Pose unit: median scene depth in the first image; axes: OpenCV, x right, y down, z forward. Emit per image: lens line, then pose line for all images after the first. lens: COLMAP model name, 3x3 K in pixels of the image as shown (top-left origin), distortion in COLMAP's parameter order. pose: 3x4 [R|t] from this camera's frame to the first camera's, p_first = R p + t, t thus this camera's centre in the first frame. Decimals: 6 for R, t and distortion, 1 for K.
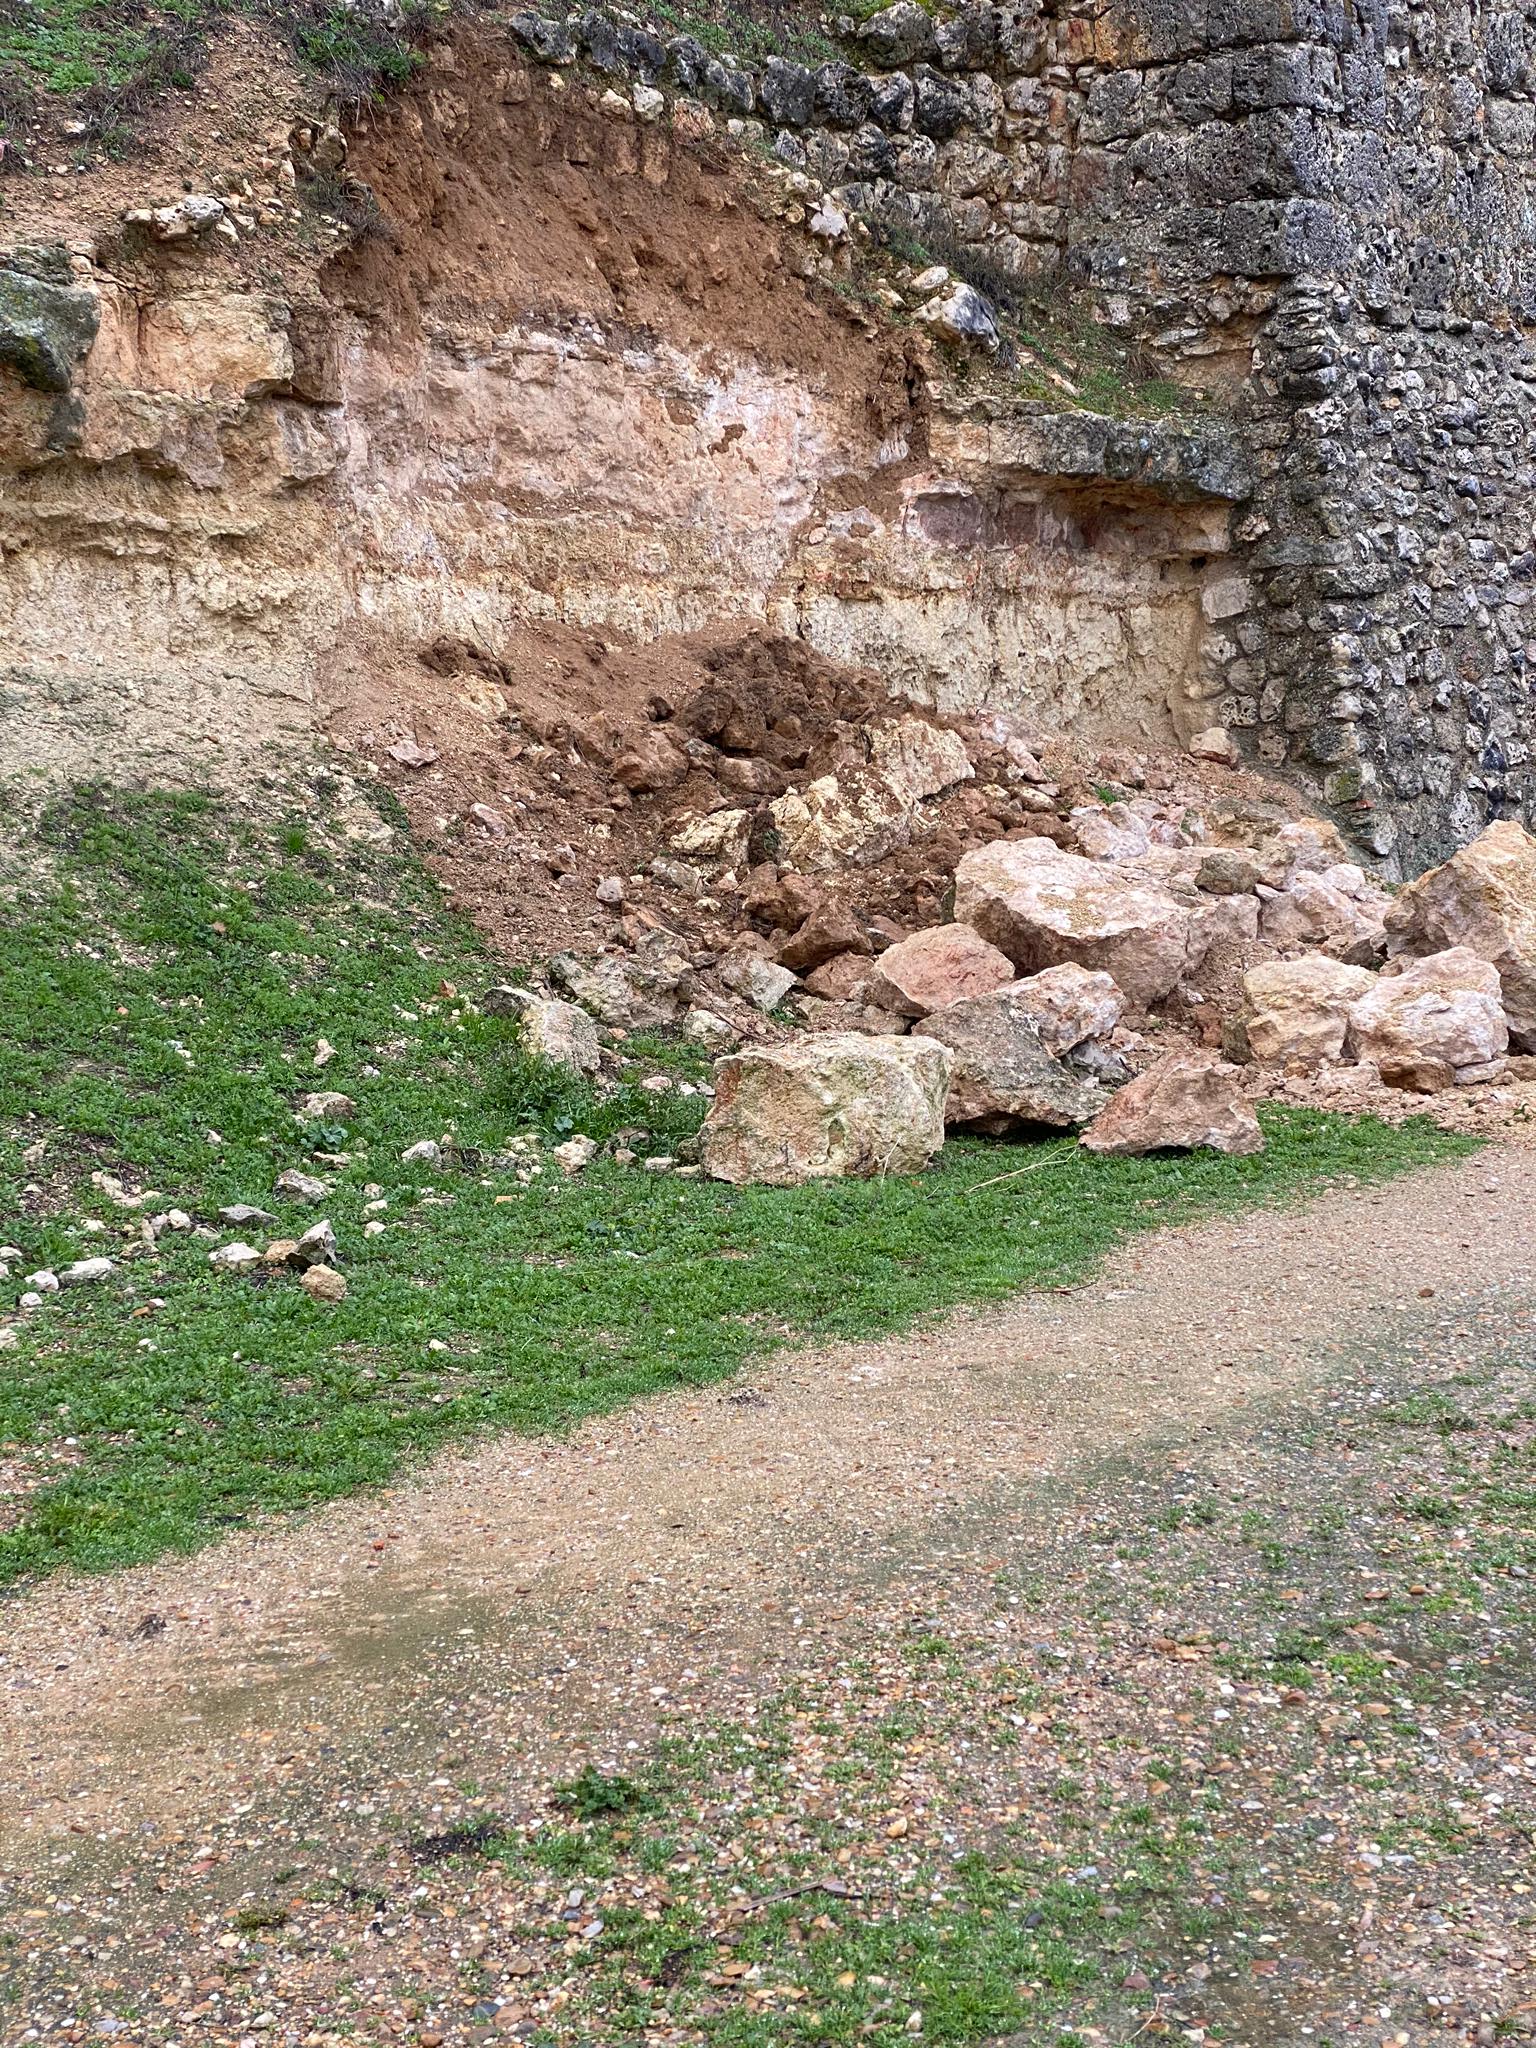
lens RADIAL K [[3351.0, 0, 772.2], [0, 3351.0, 1107.6], [0, 0, 1]] dist [-0.022601, 0.567907]
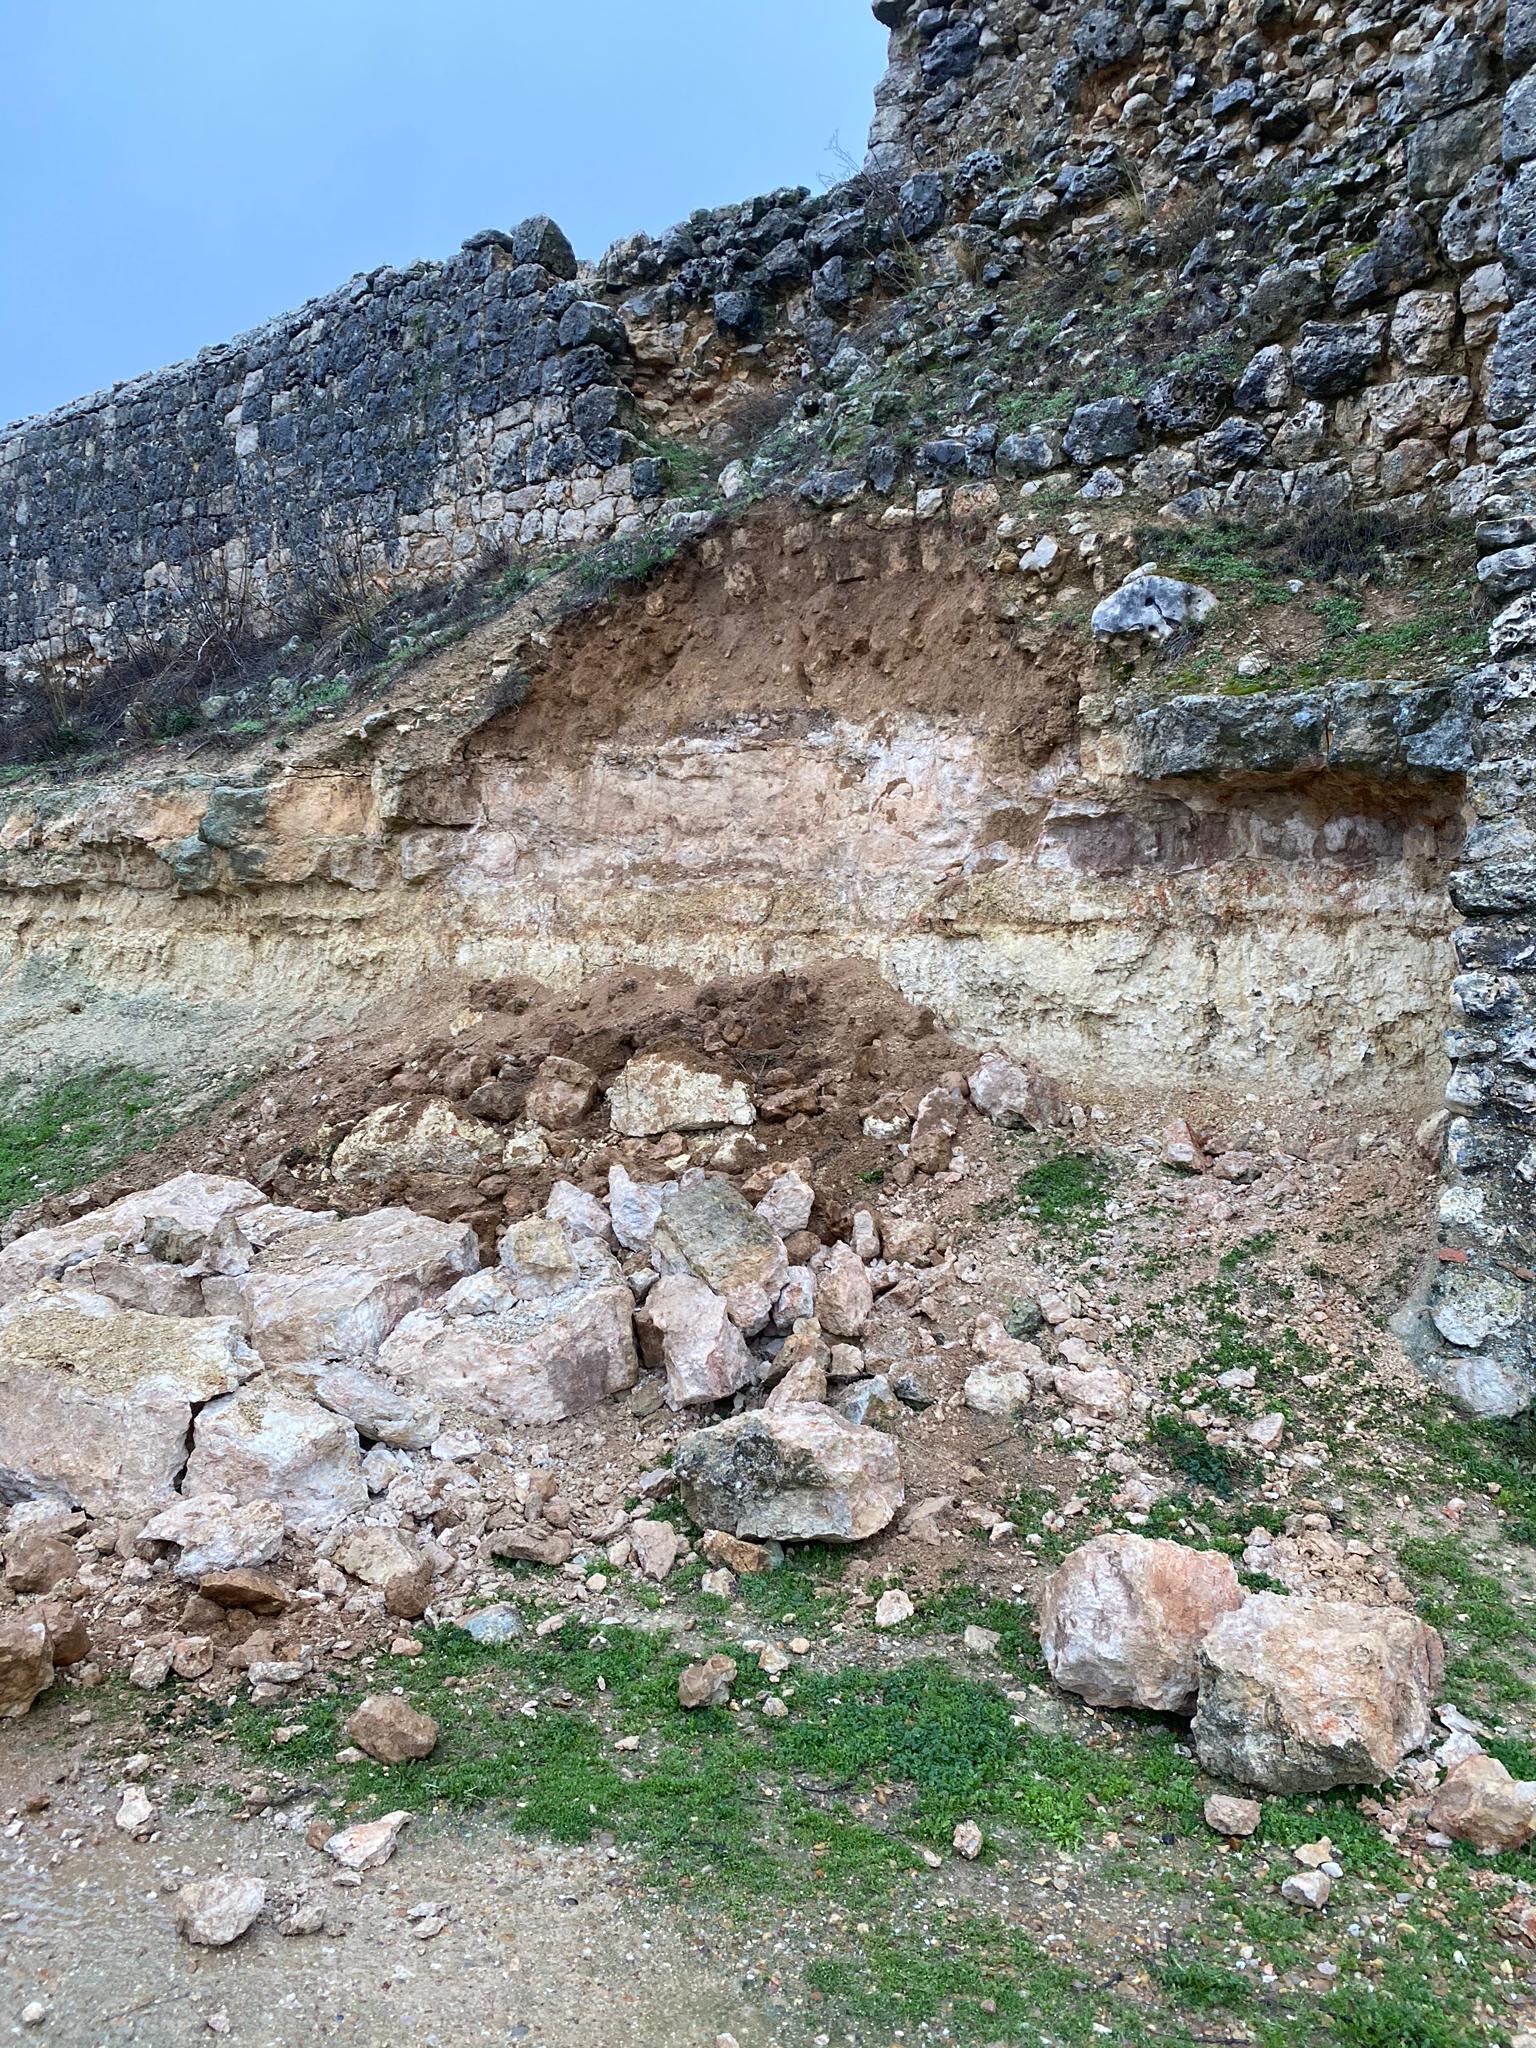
lens RADIAL K [[1540.8, 0, 771.3], [0, 1540.8, 1011.1], [0, 0, 1]] dist [0.014751, -0.011567]
pose [[0.093288, 0.037362, -0.994938, 0.485189], [-0.116015, 0.992896, 0.026407, -0.139465], [0.988857, 0.112964, 0.096960, 0.929734]]
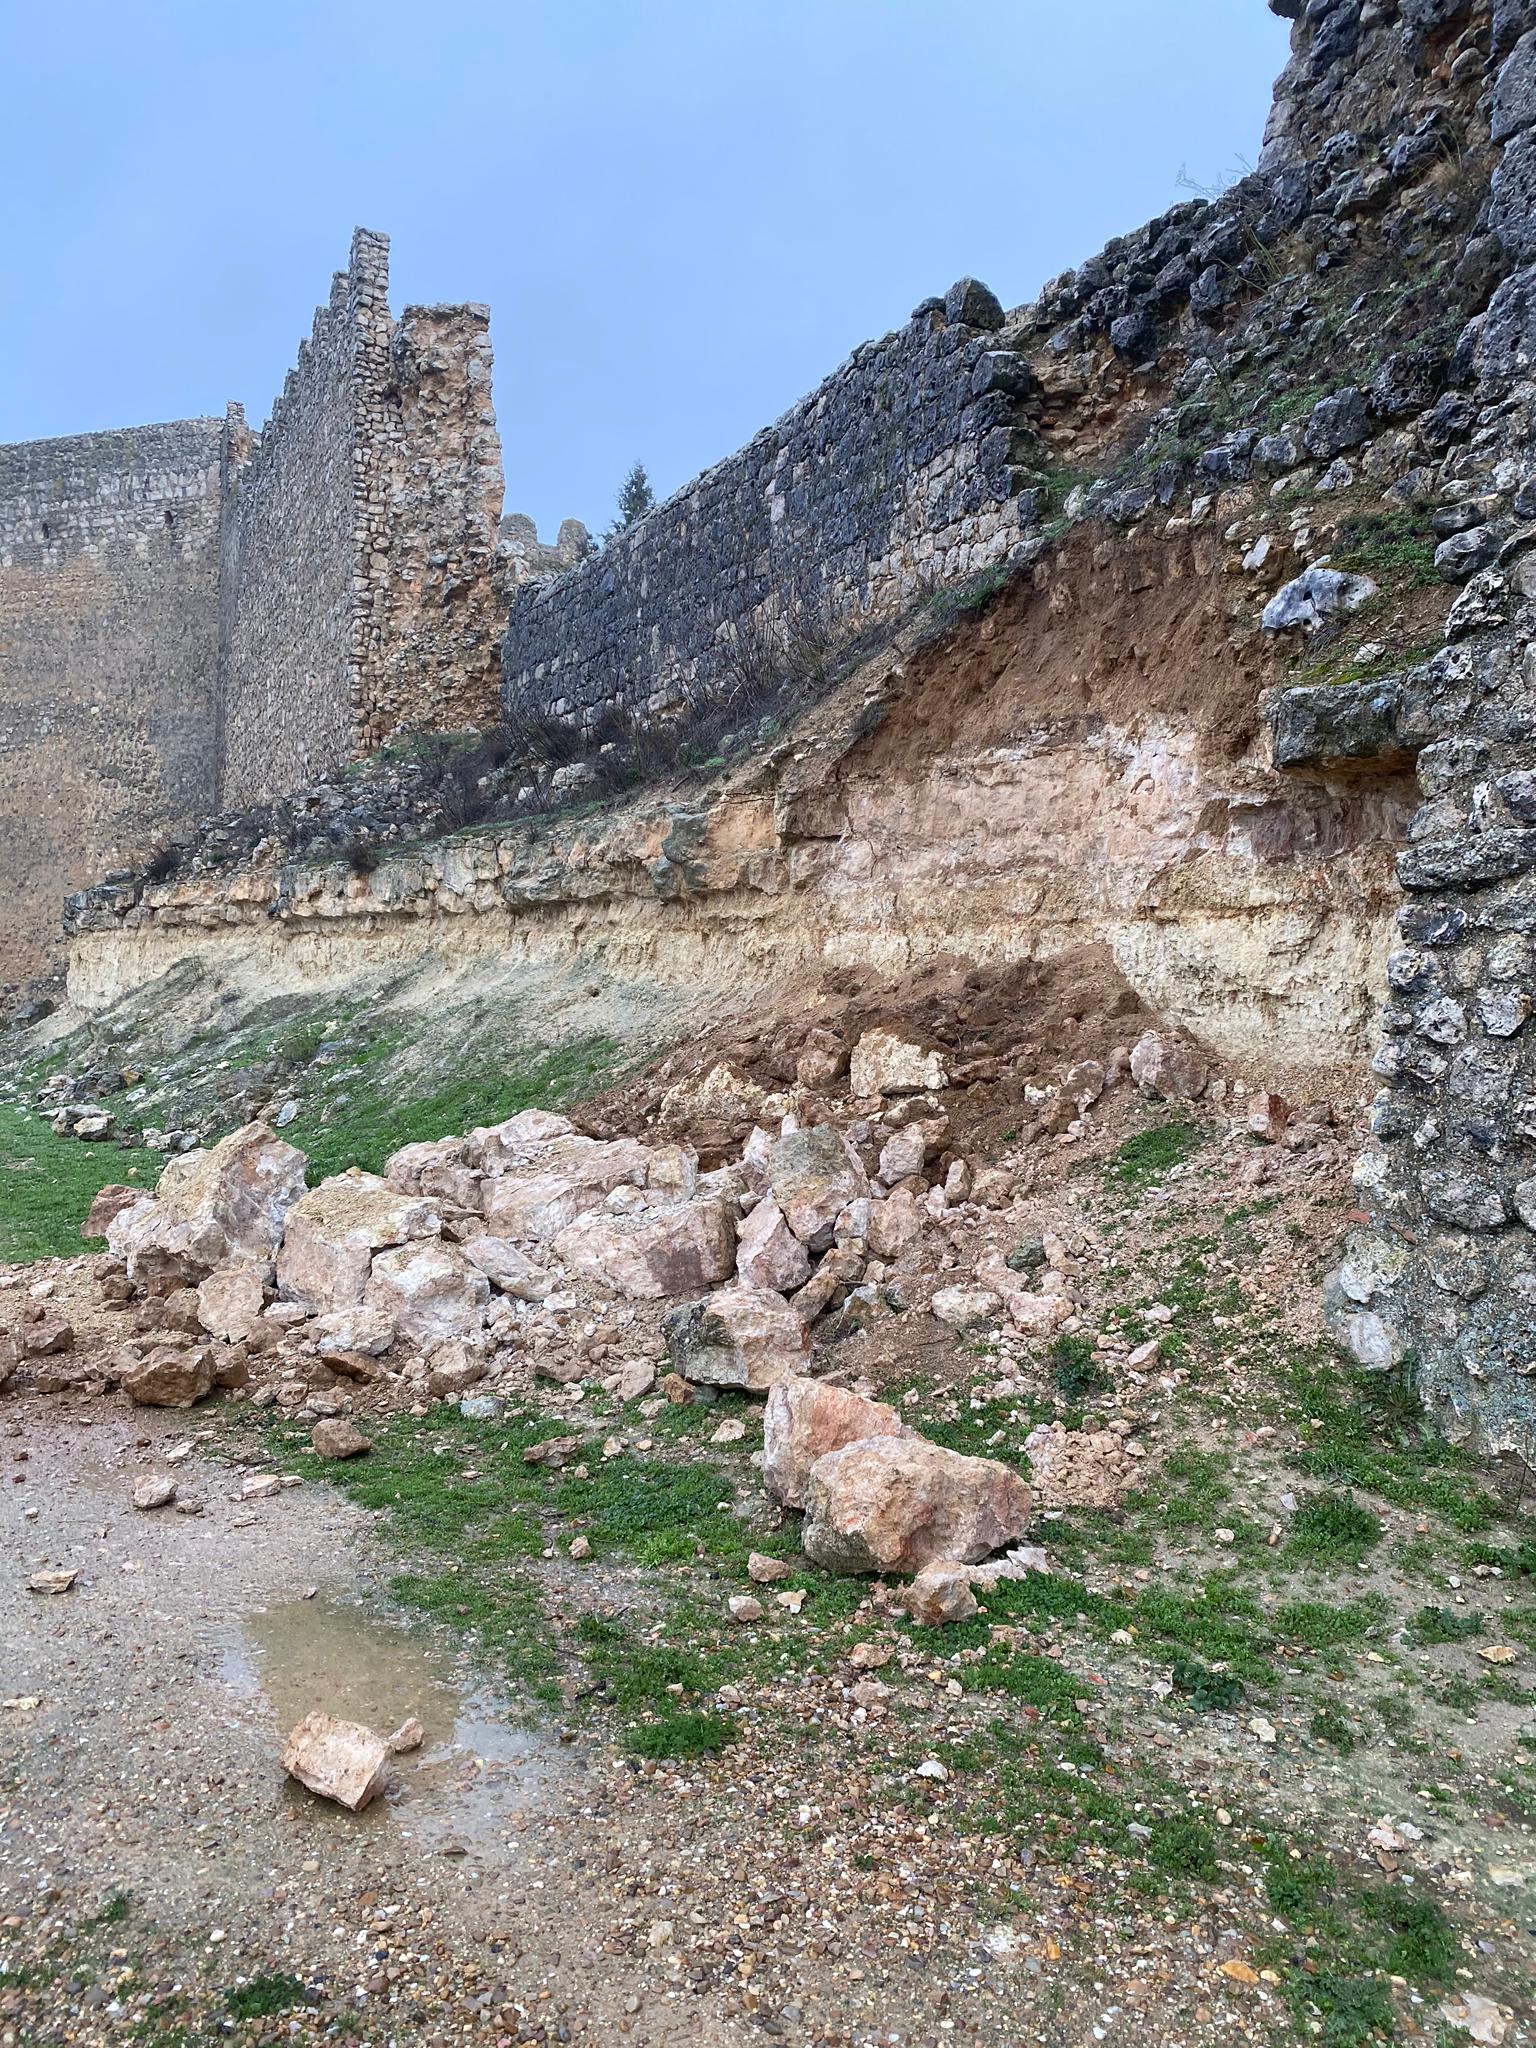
lens RADIAL K [[1542.9, 0, 768.0], [0, 1542.9, 1024.0], [0, 0, 1]] dist [0.008901, -0.001596]
pose [[-0.373349, 0.044886, -0.926605, 0.538650], [-0.099915, 0.991073, 0.088267, -0.154953], [0.922295, 0.125536, -0.365531, 1.096203]]
